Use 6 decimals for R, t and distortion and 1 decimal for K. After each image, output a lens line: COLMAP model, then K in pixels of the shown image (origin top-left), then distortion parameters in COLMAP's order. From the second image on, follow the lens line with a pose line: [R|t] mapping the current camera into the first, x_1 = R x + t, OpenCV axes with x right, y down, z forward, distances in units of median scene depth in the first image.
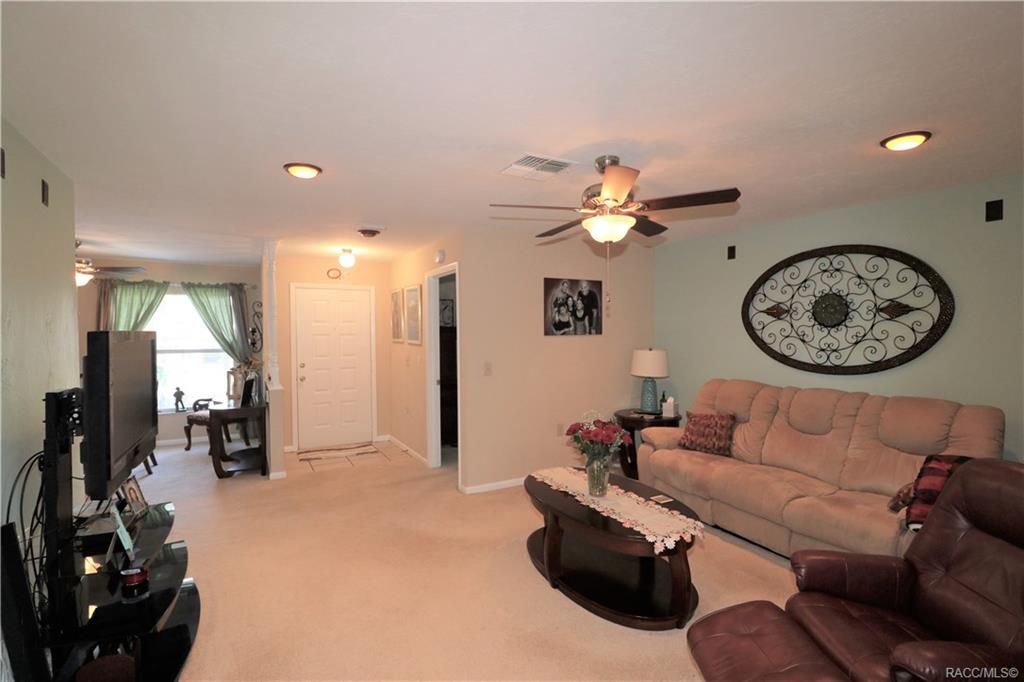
lens RADIAL K [[472.4, 0, 509.1], [0, 472.4, 345.3], [0, 0, 1]] dist [-0.000485, -0.012931]
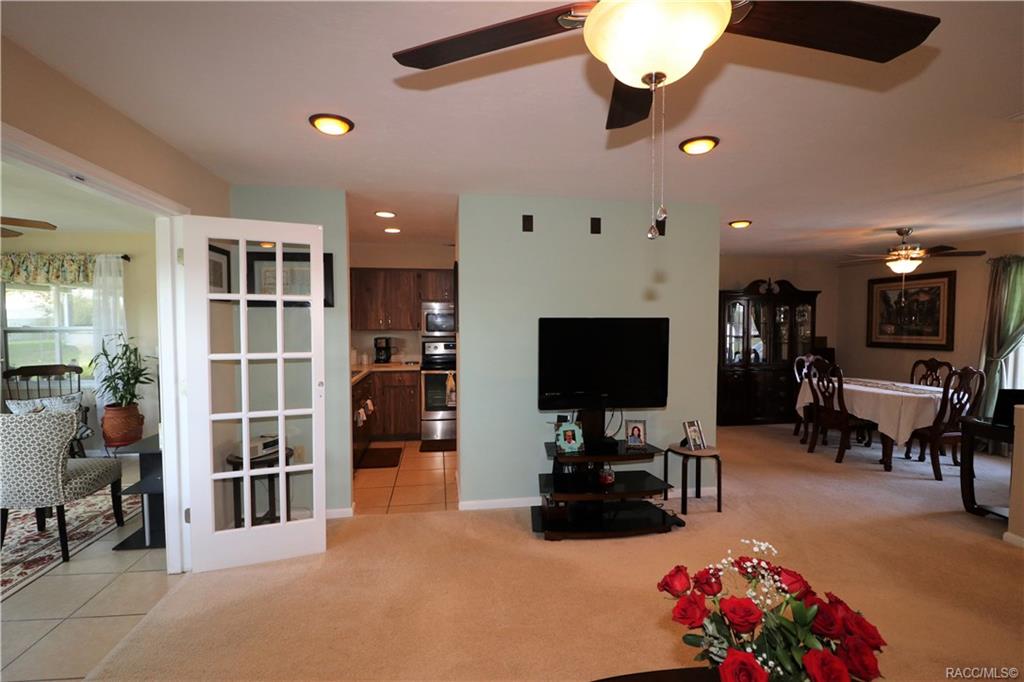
lens RADIAL K [[472.4, 0, 509.1], [0, 472.4, 345.3], [0, 0, 1]] dist [-0.000485, -0.012931]
pose [[-0.348682, 0.054690, -0.935644, 0.400411], [-0.024761, 0.997410, 0.067528, -0.021272], [0.936914, 0.046713, -0.346425, 0.660812]]
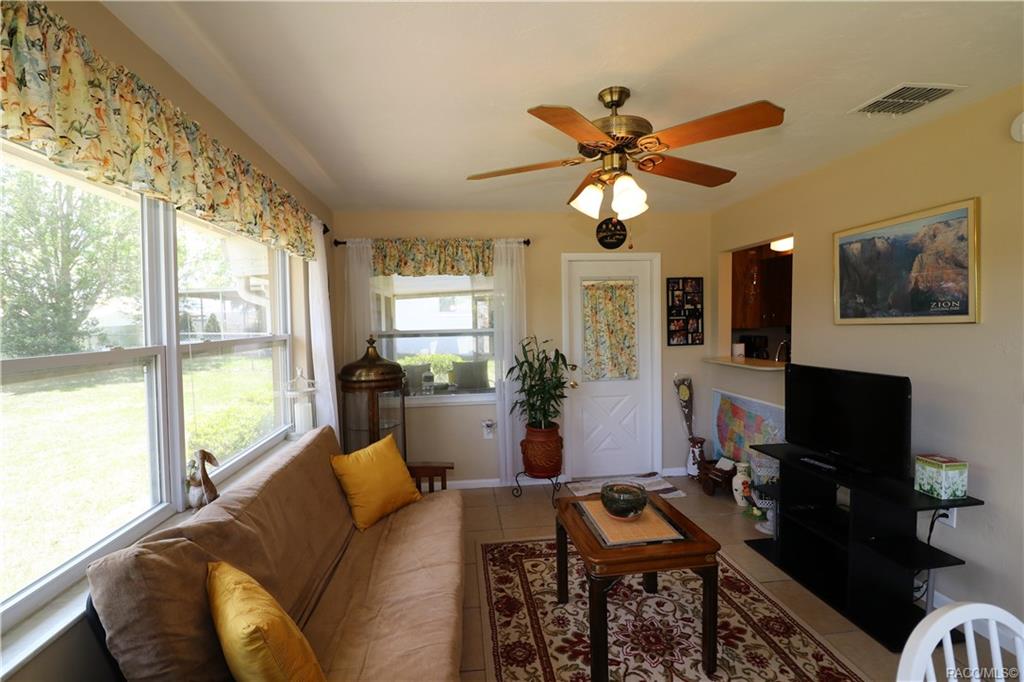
lens RADIAL K [[472.4, 0, 509.1], [0, 472.4, 345.3], [0, 0, 1]] dist [-0.000485, -0.012931]
pose [[-0.381652, 0.060823, -0.922303, 0.544185], [-0.005854, 0.997654, 0.068214, 0.007192], [0.924288, 0.031433, -0.380400, -0.382527]]
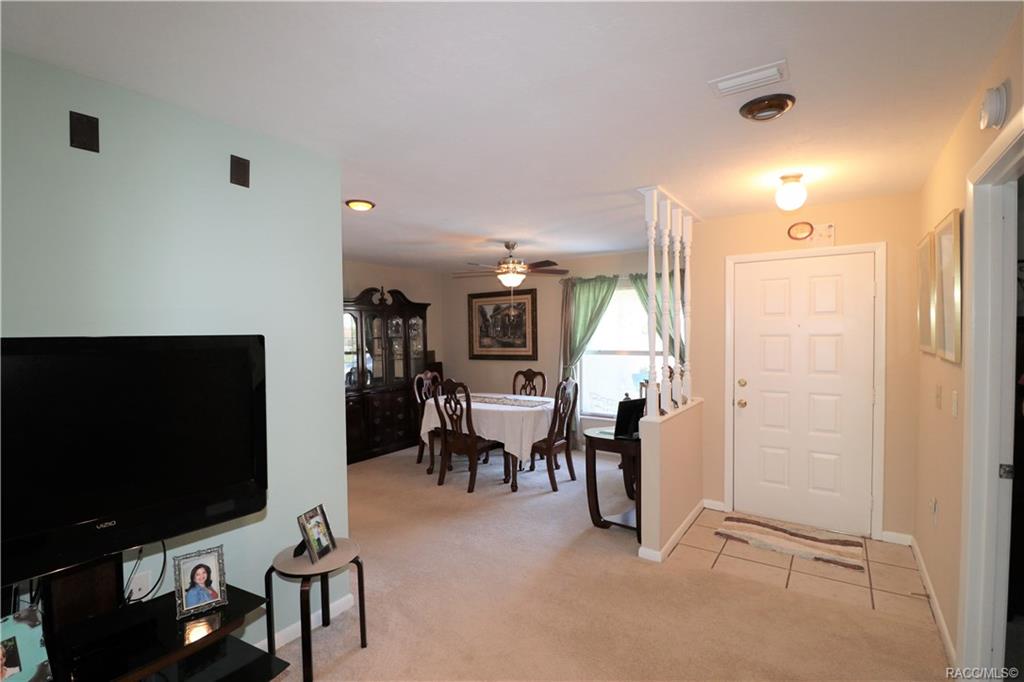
lens RADIAL K [[472.4, 0, 509.1], [0, 472.4, 345.3], [0, 0, 1]] dist [-0.000485, -0.012931]
pose [[0.438550, 0.025890, -0.898334, -0.001980], [-0.018745, 0.999631, 0.019658, -0.022953], [0.898511, 0.008218, 0.438873, 0.646294]]
